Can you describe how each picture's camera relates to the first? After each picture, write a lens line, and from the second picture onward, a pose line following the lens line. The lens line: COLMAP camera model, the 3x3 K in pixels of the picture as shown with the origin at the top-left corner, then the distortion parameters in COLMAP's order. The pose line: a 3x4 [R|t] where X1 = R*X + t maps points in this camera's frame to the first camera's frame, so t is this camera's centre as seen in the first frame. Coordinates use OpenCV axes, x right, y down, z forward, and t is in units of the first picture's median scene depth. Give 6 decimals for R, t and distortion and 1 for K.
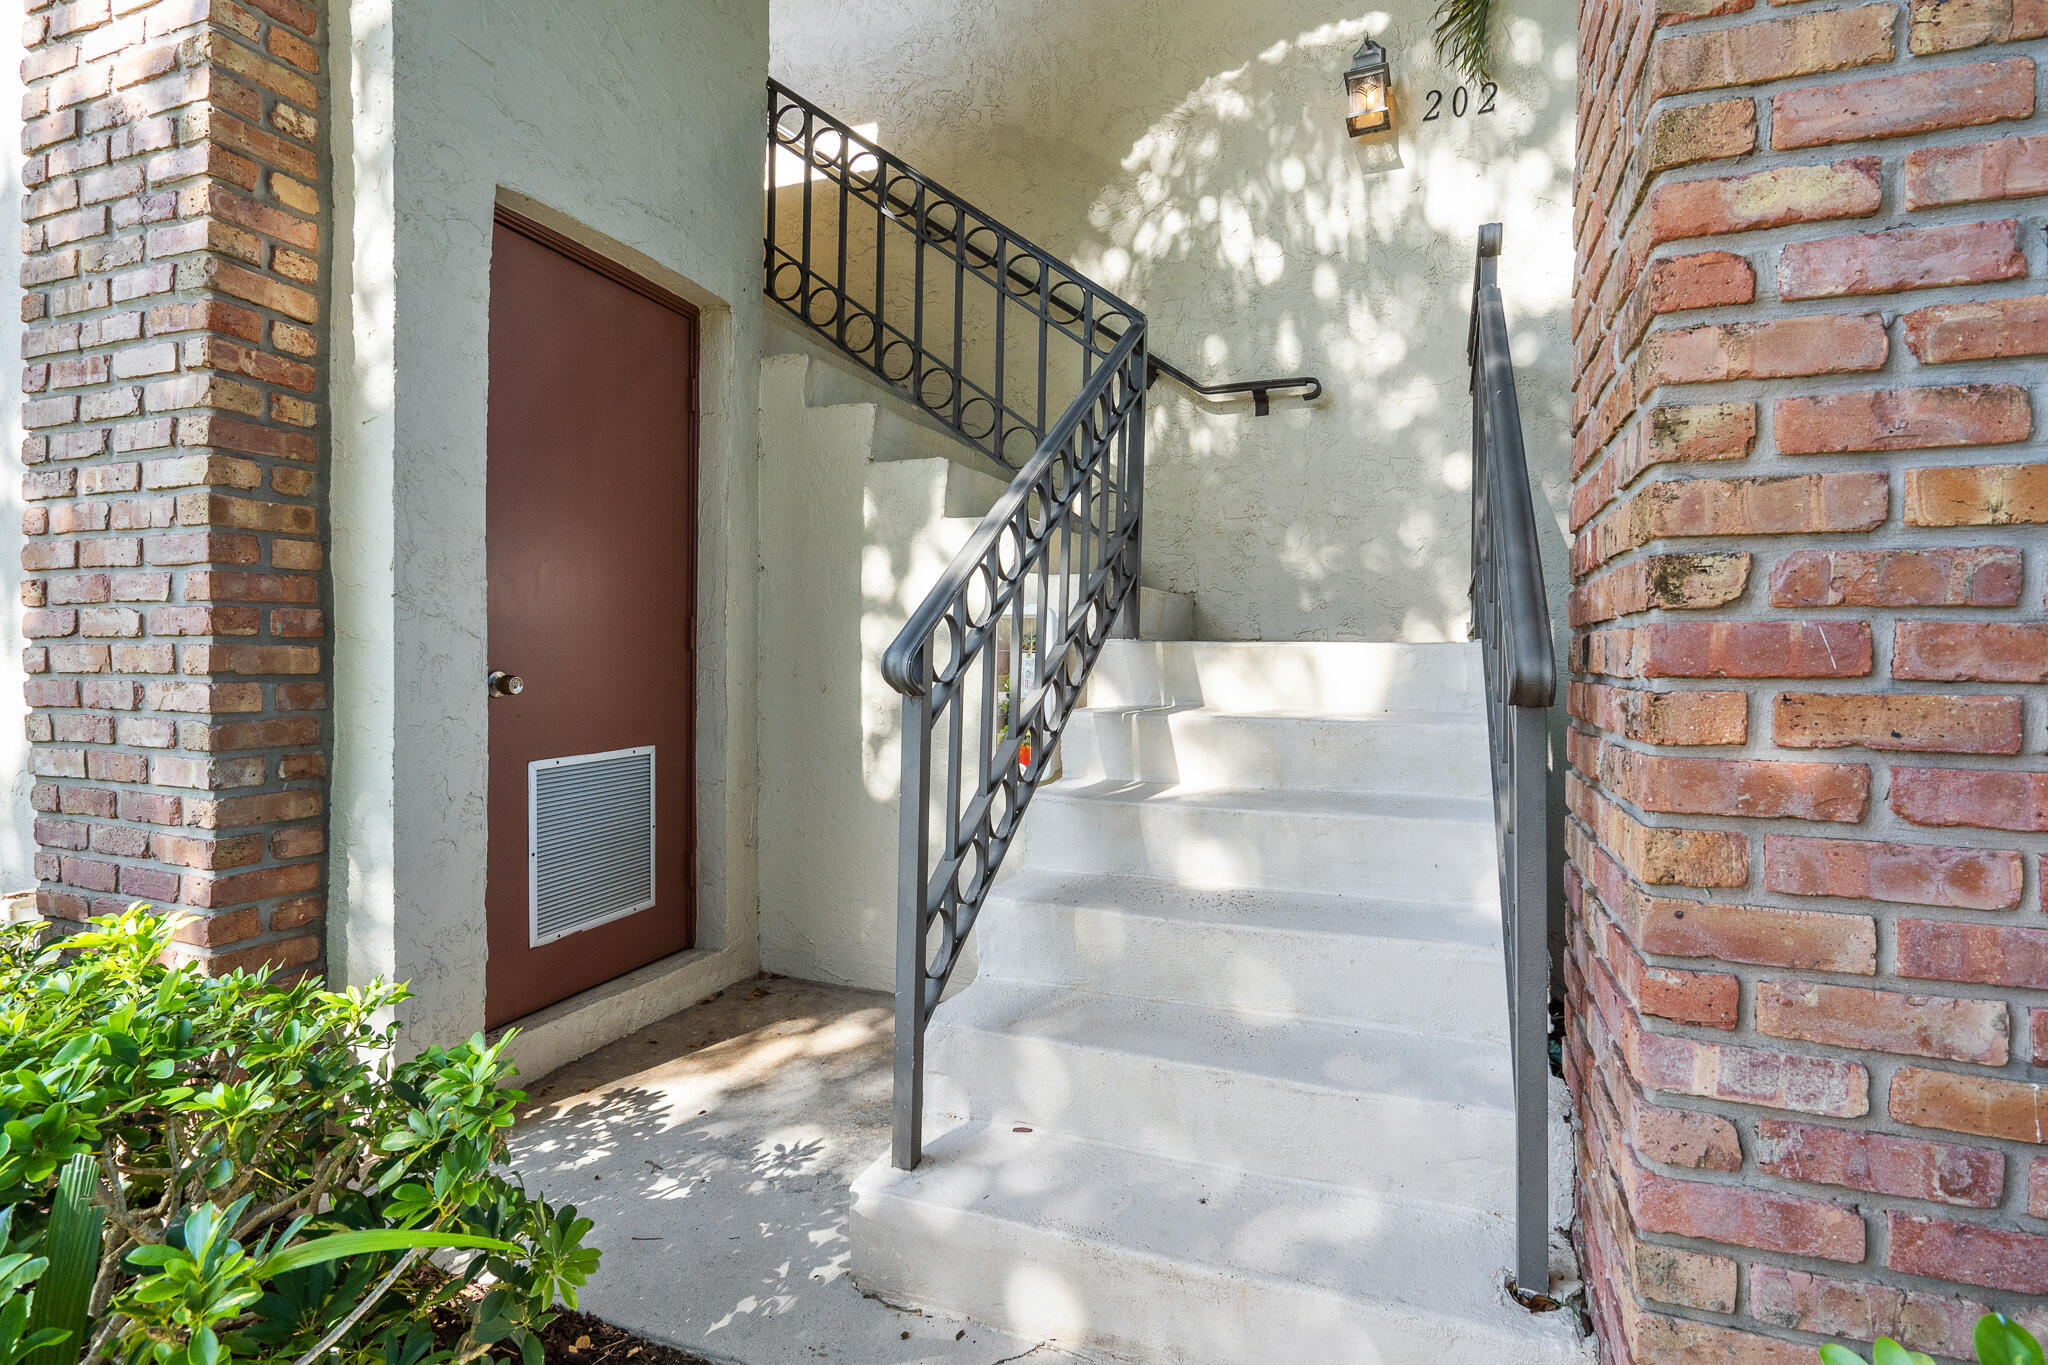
lens RADIAL K [[937.0, 0, 1027.7], [0, 937.0, 699.8], [0, 0, 1]] dist [-0.002176, 0.000444]
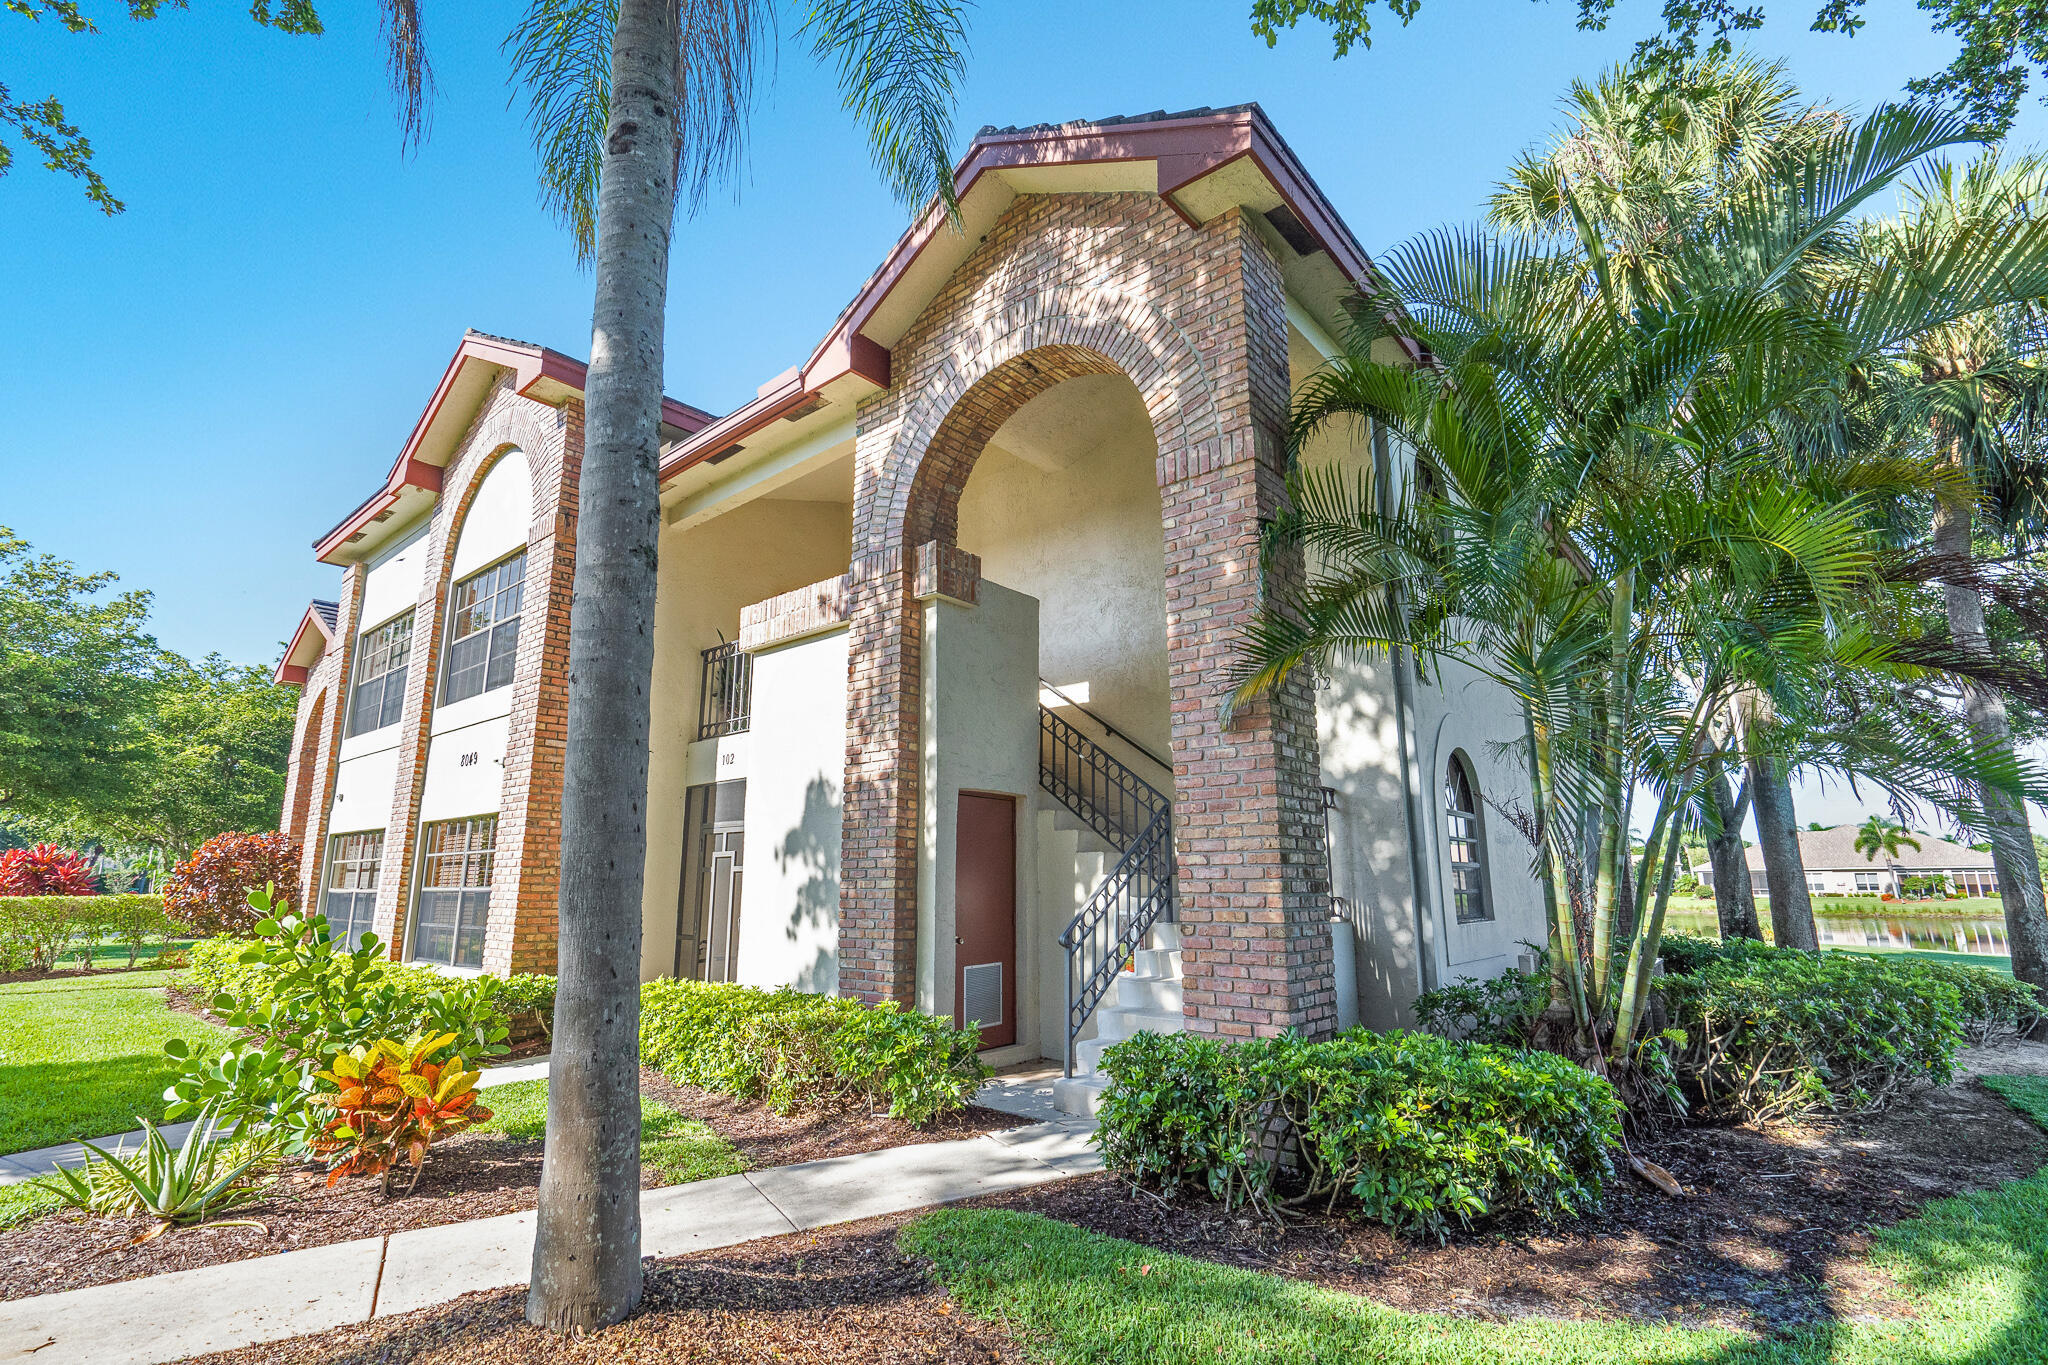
lens RADIAL K [[930.8, 0, 1022.9], [0, 930.8, 692.3], [0, 0, 1]] dist [0.001036, 0.000458]
pose [[0.942900, -0.083812, -0.322360, 0.847407], [0.006575, 0.972319, -0.233566, -0.108383], [0.333012, 0.218109, 0.917350, -2.314246]]
